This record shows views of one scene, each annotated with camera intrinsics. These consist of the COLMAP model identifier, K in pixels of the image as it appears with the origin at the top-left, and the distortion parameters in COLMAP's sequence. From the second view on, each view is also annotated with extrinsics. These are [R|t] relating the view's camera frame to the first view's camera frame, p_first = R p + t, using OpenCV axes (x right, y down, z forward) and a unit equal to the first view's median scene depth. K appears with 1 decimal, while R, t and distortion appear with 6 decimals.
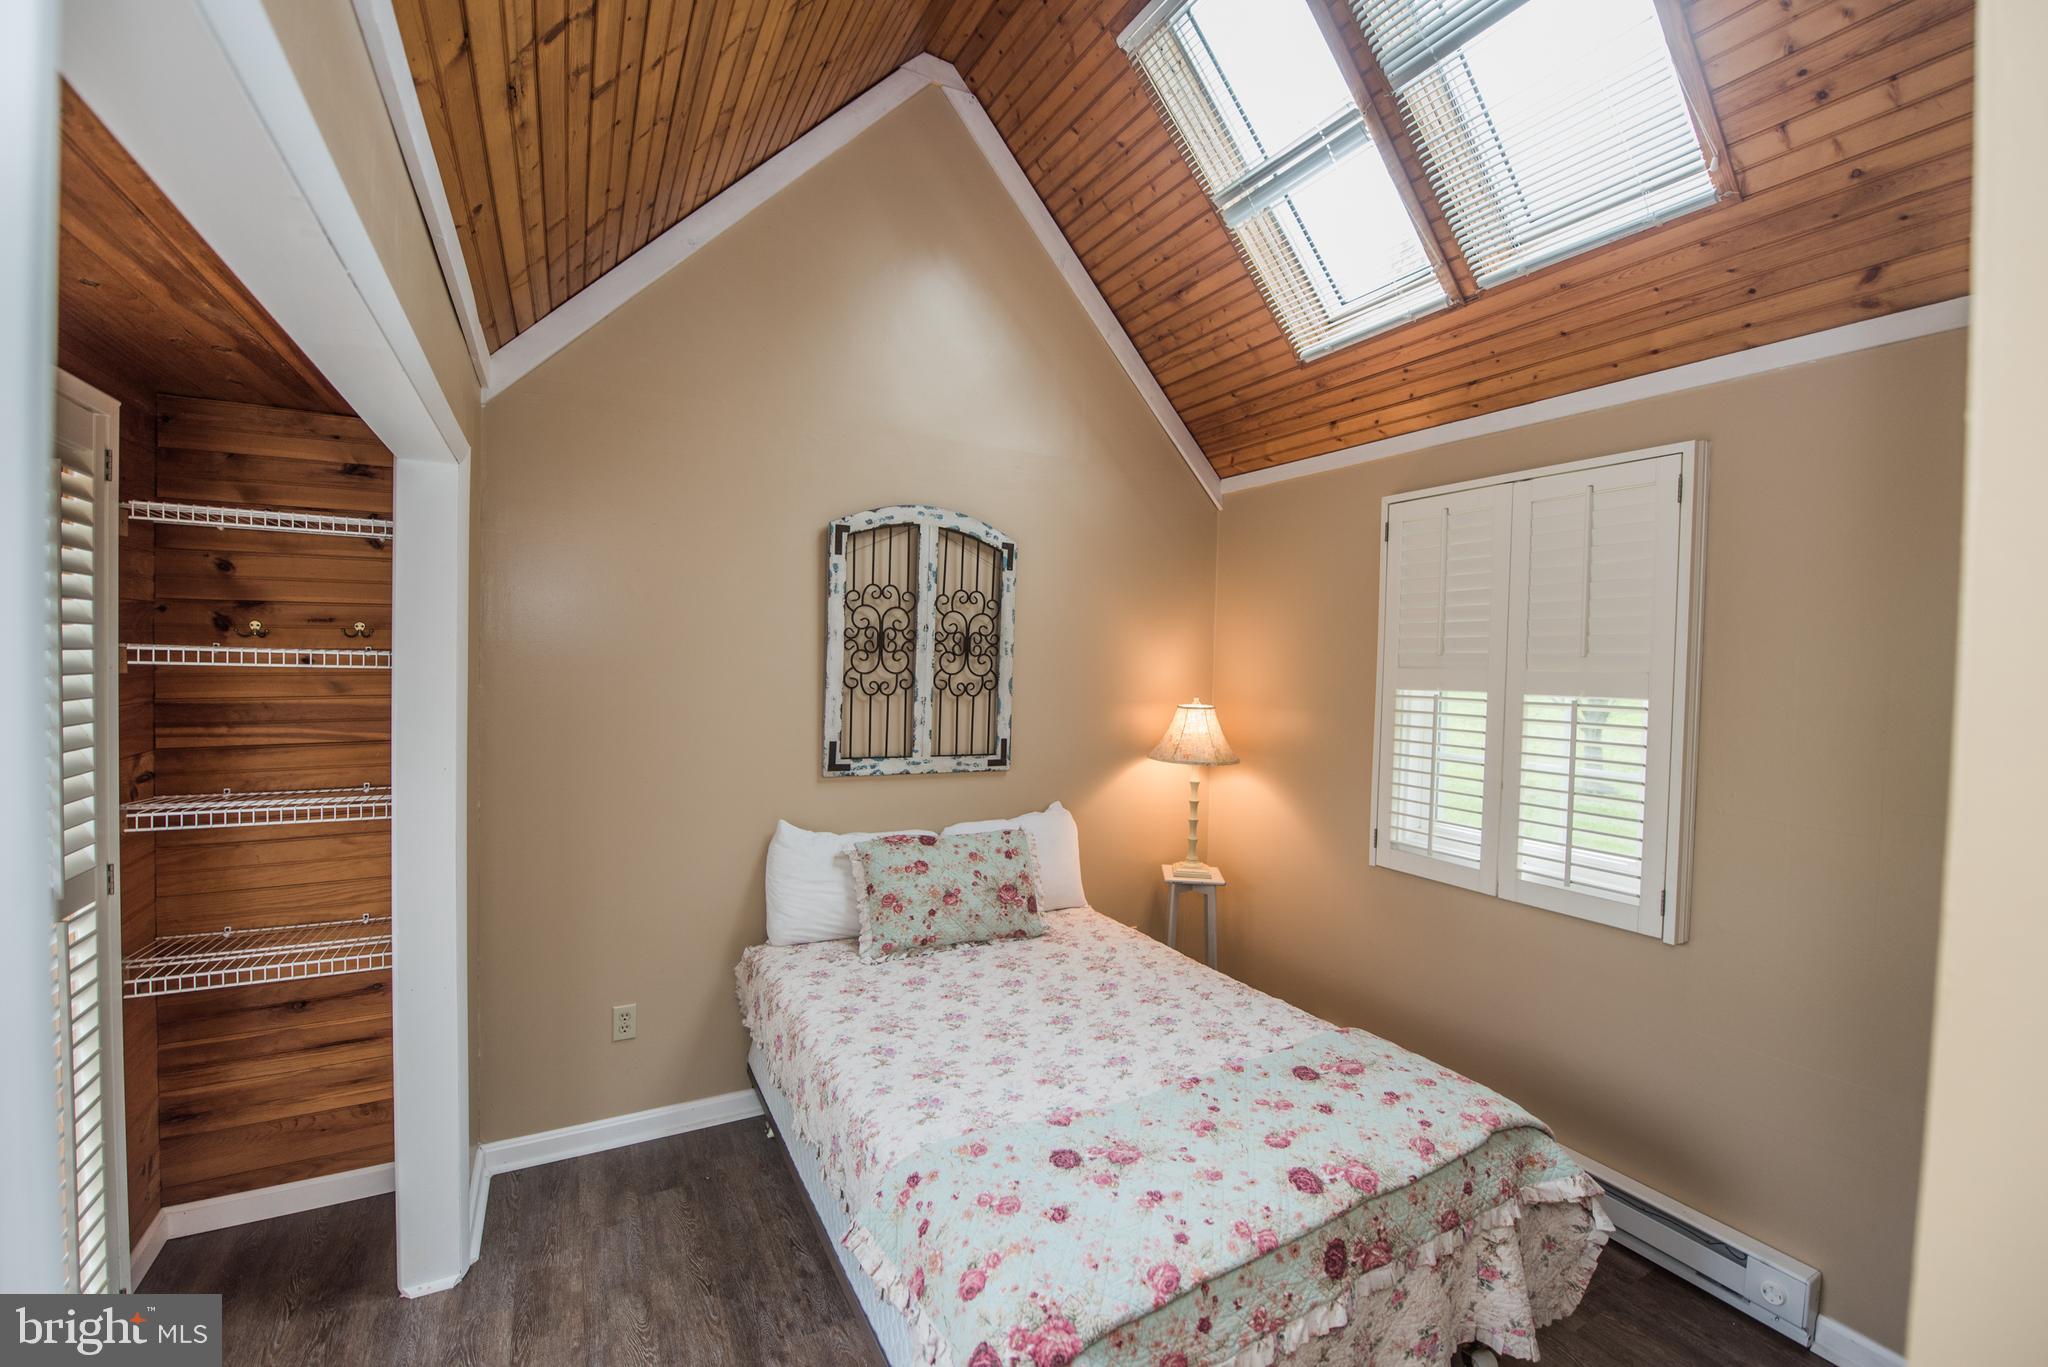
lens RADIAL K [[807.2, 0, 1020.3], [0, 807.2, 689.9], [0, 0, 1]] dist [-0.017180, -0.000486]
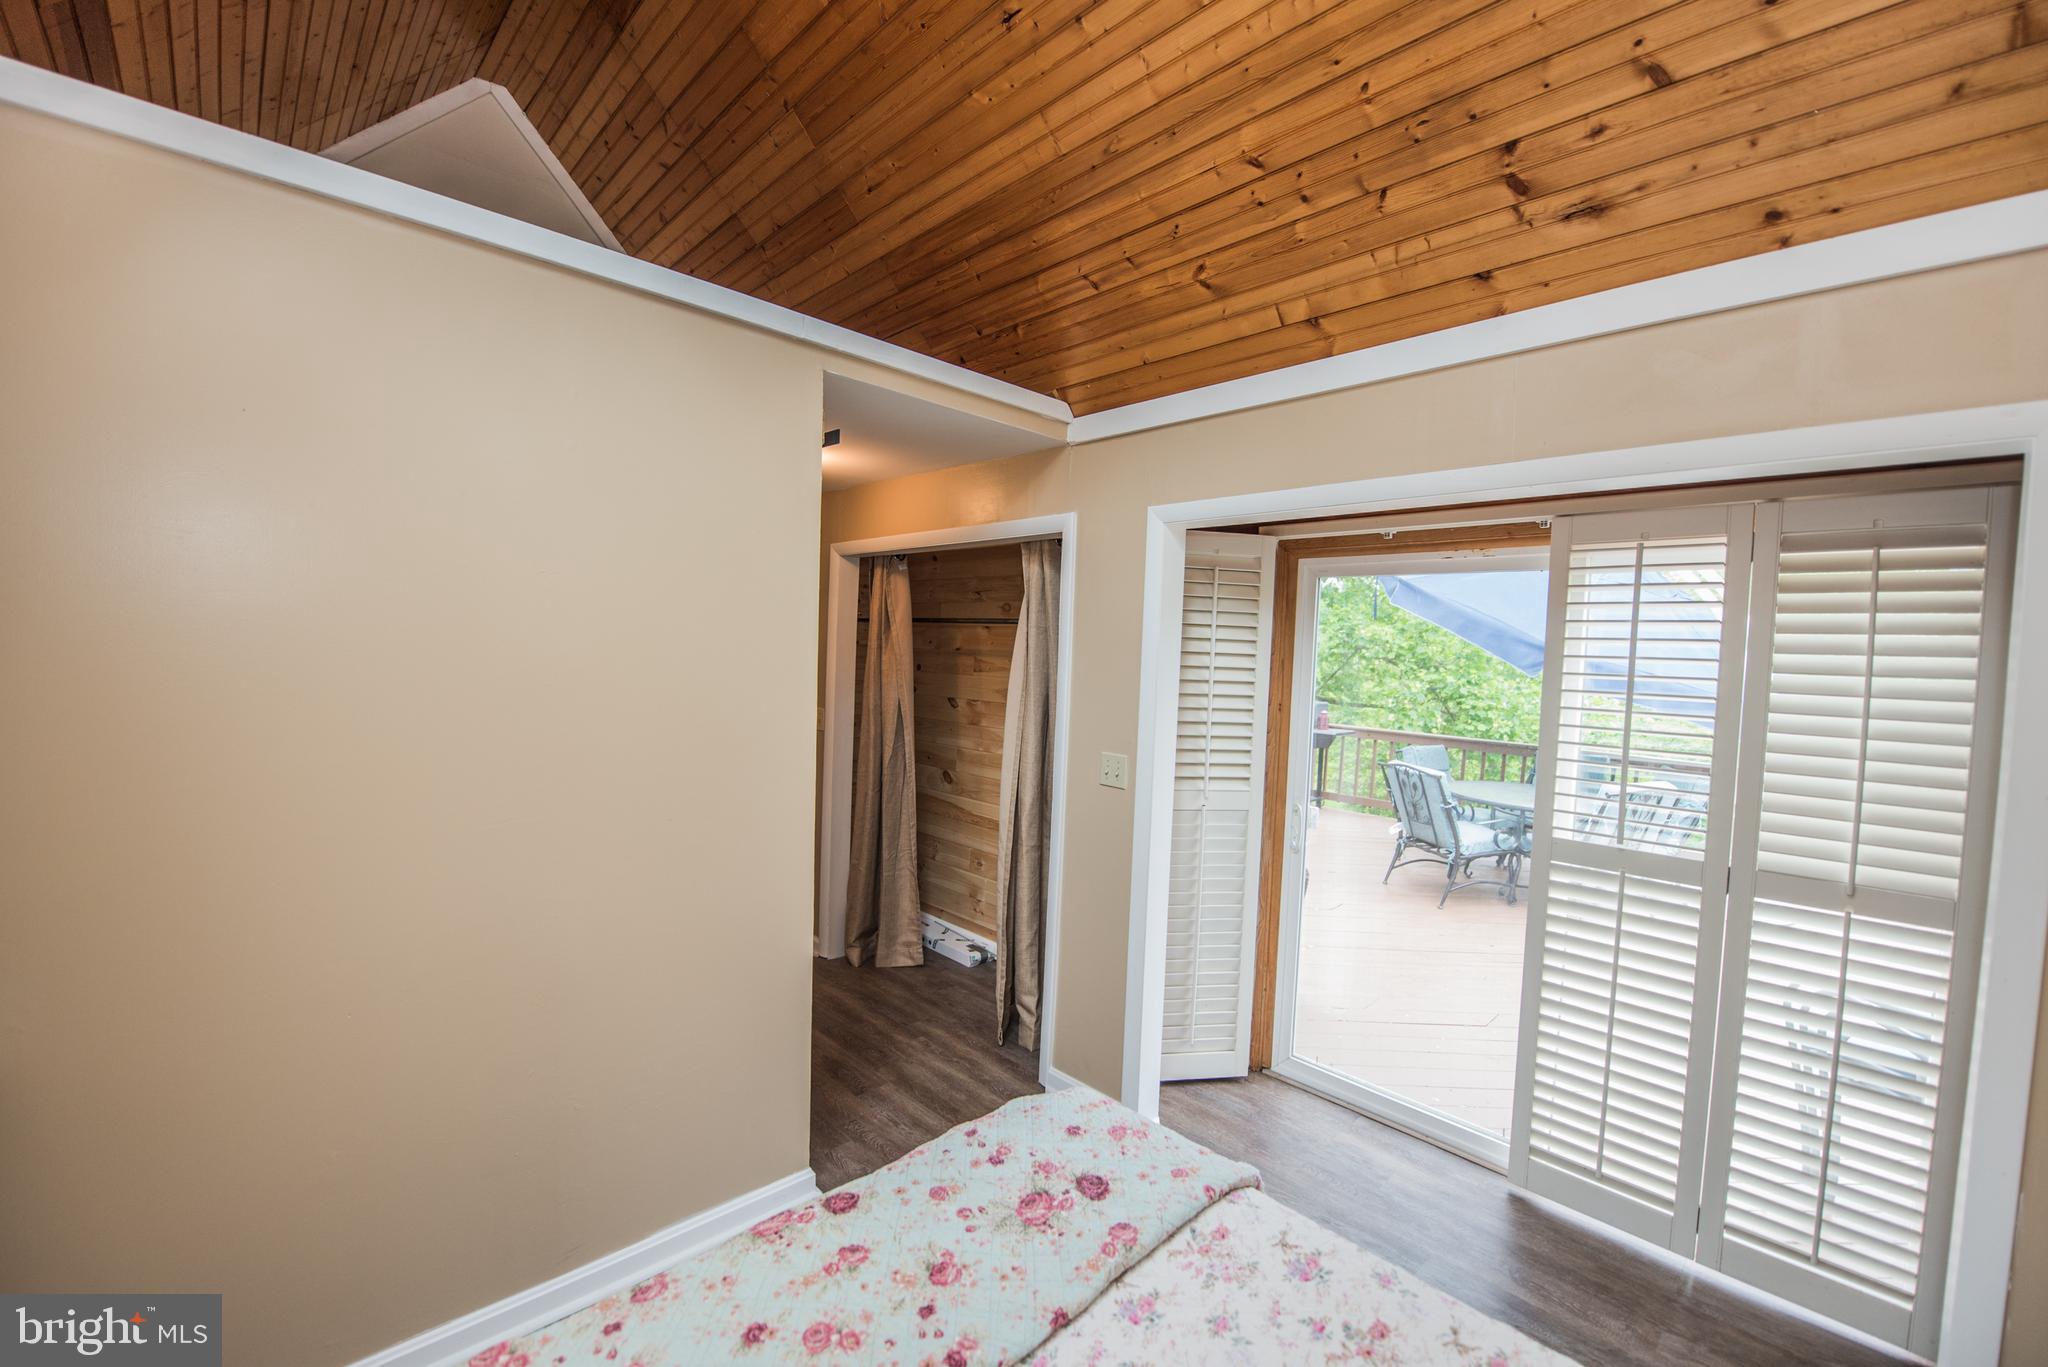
lens RADIAL K [[844.8, 0, 1027.7], [0, 844.8, 687.6], [0, 0, 1]] dist [-0.015390, -0.000049]
pose [[-0.960437, -0.048512, -0.274239, 0.224428], [-0.070484, 0.994994, 0.070838, -0.033874], [0.269430, 0.087365, -0.959049, 0.979100]]
